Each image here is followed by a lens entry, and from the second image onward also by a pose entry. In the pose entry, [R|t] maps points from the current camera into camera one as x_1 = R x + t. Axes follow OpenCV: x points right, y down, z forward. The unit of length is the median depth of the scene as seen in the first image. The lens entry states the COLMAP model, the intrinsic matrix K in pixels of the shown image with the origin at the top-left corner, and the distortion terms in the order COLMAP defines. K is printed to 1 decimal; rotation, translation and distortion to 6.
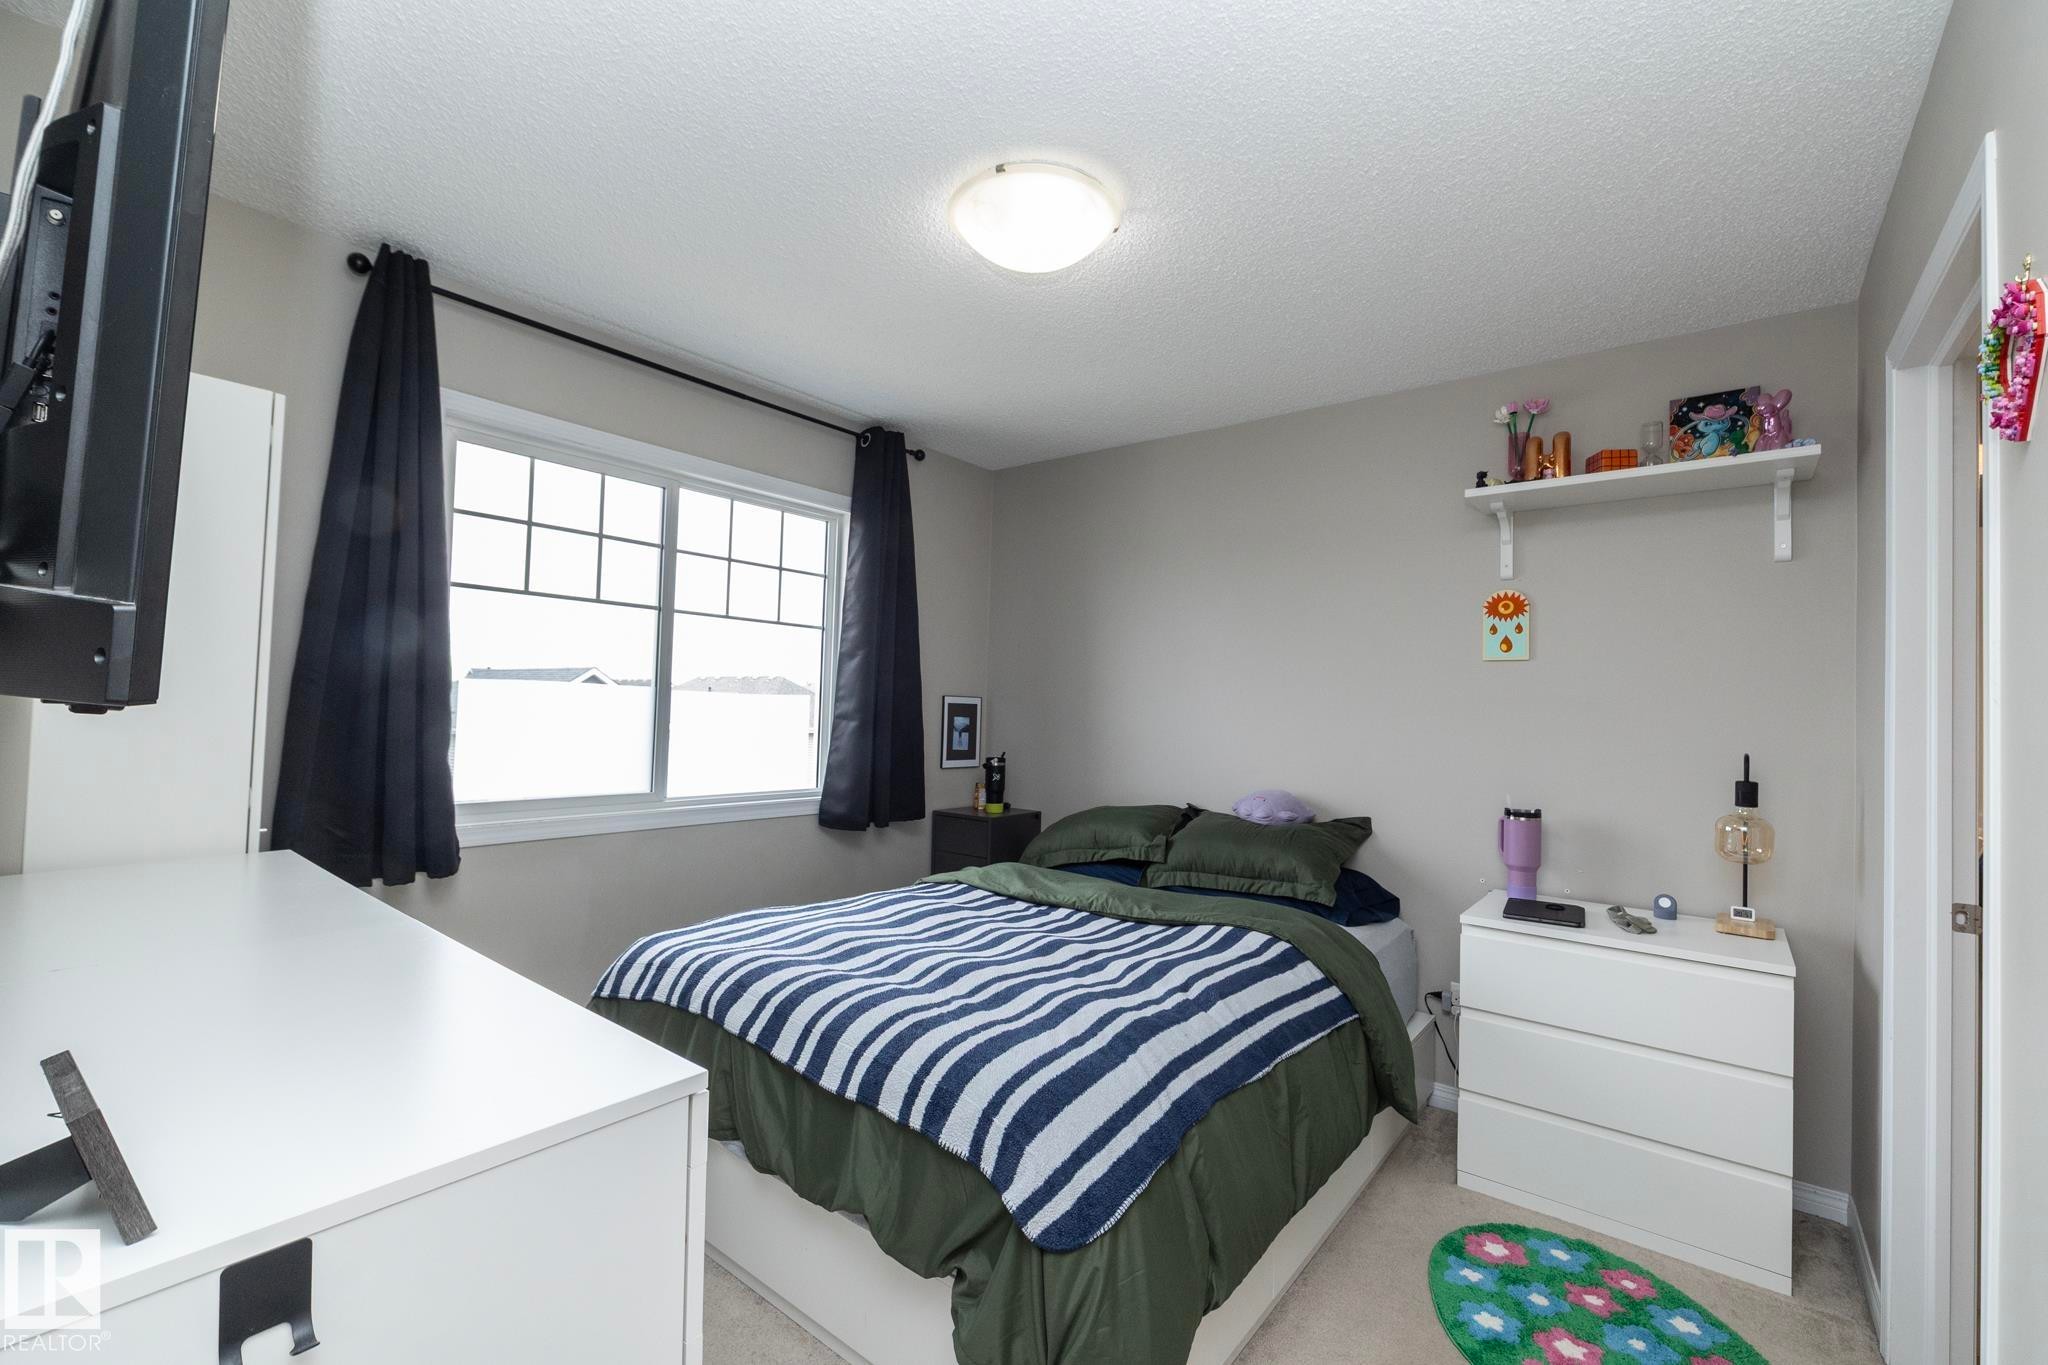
lens RADIAL K [[867.5, 0, 1027.7], [0, 867.5, 687.2], [0, 0, 1]] dist [0.001057, -0.001059]
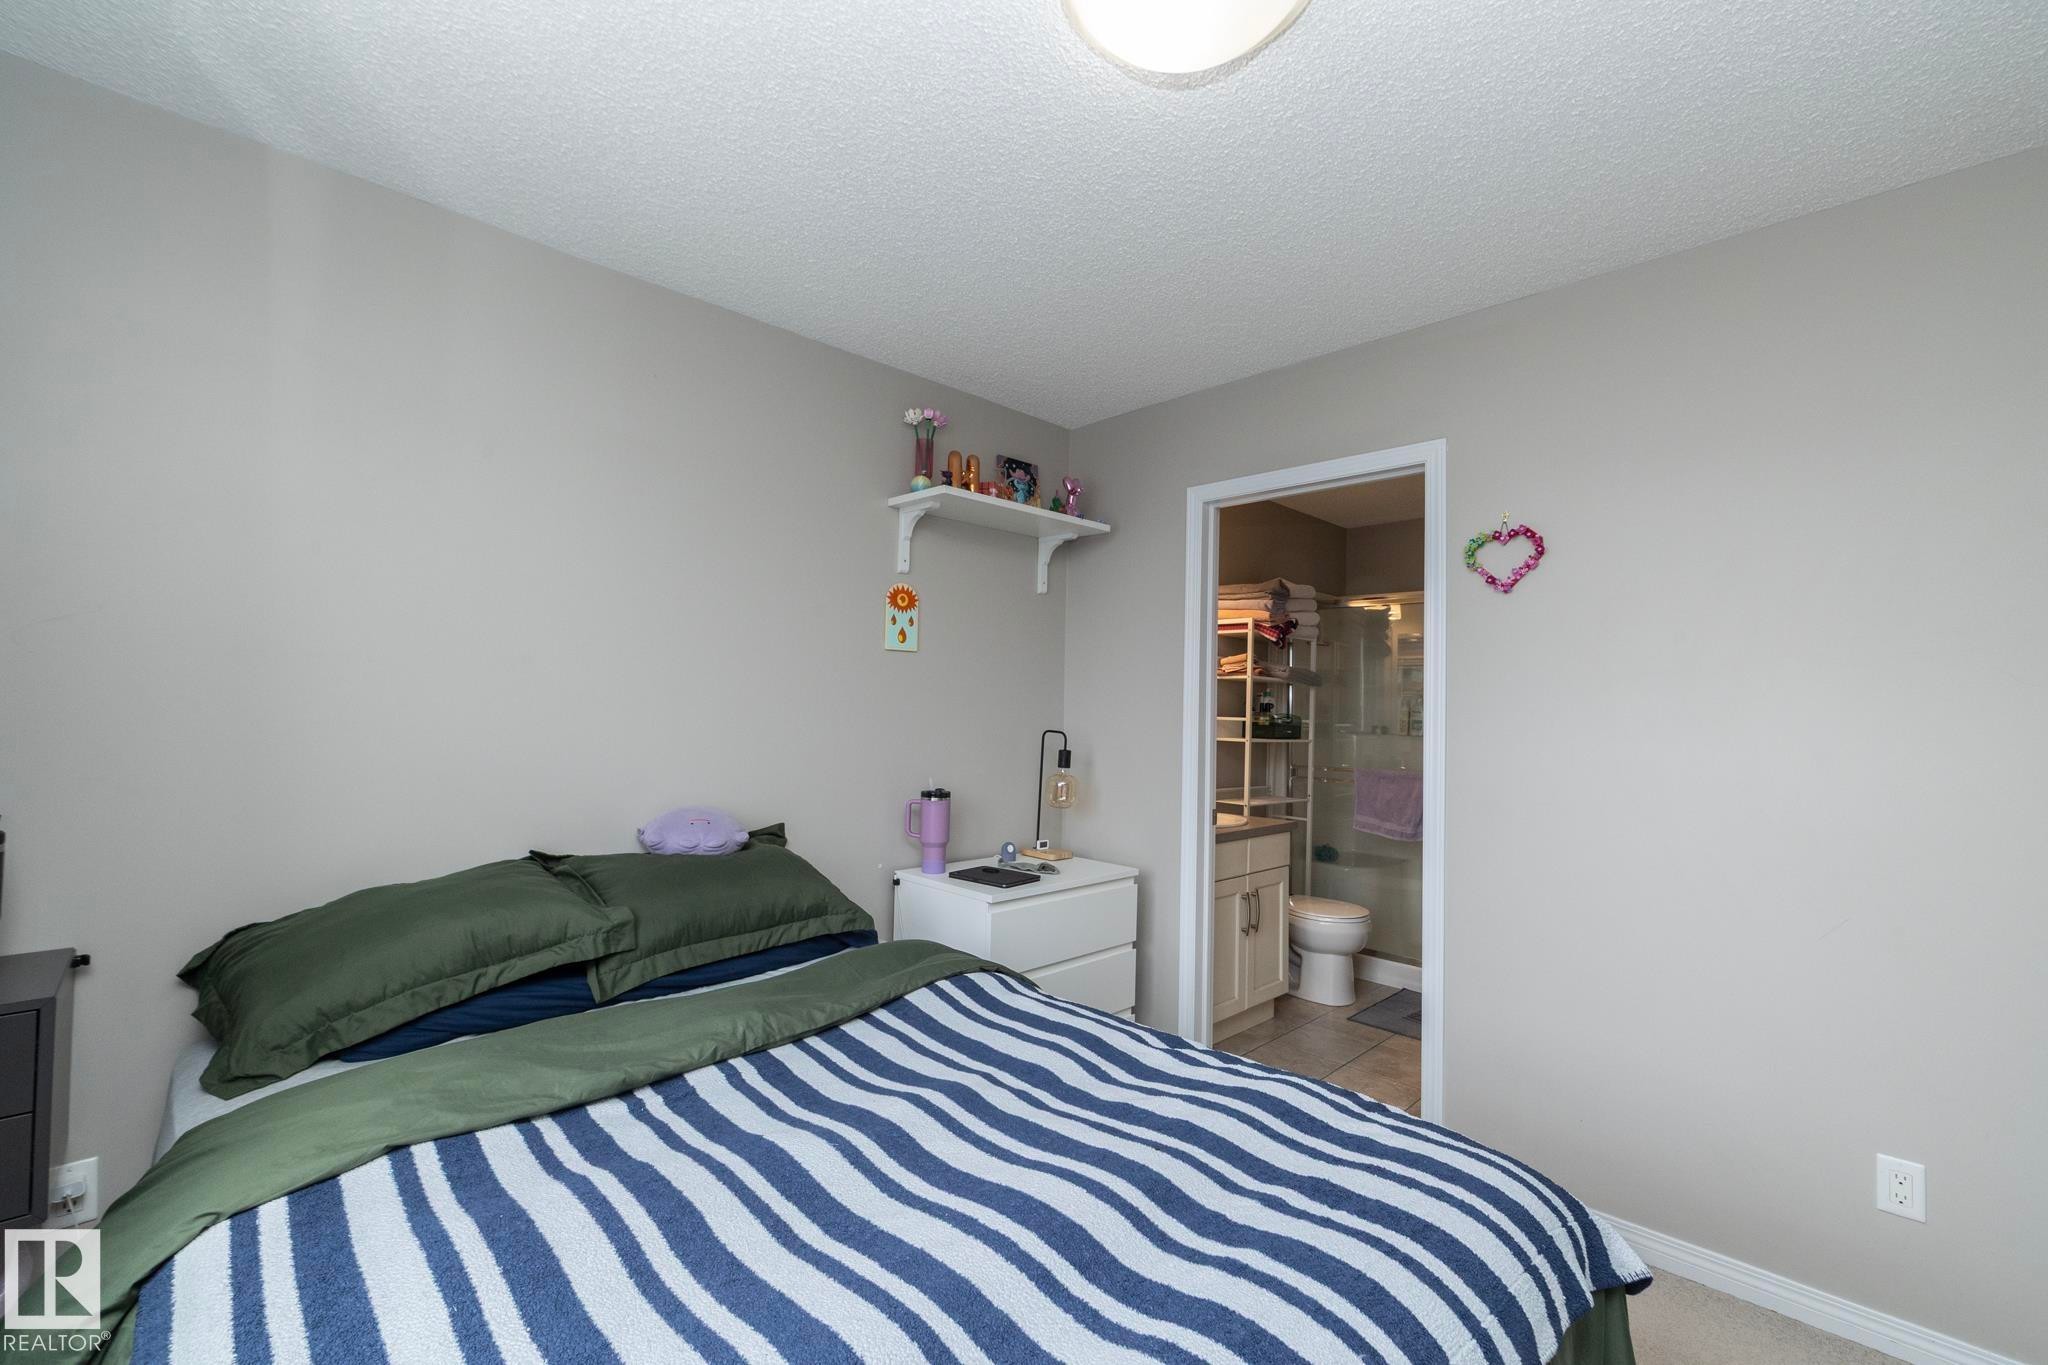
lens RADIAL K [[867.5, 0, 1031.4], [0, 867.5, 683.3], [0, 0, 1]] dist [0.001057, -0.001059]
pose [[0.125988, 0.004938, 0.992020, -0.465821], [-0.041111, 0.999155, 0.000248, 0.001666], [-0.991180, -0.040814, 0.126084, 0.712108]]
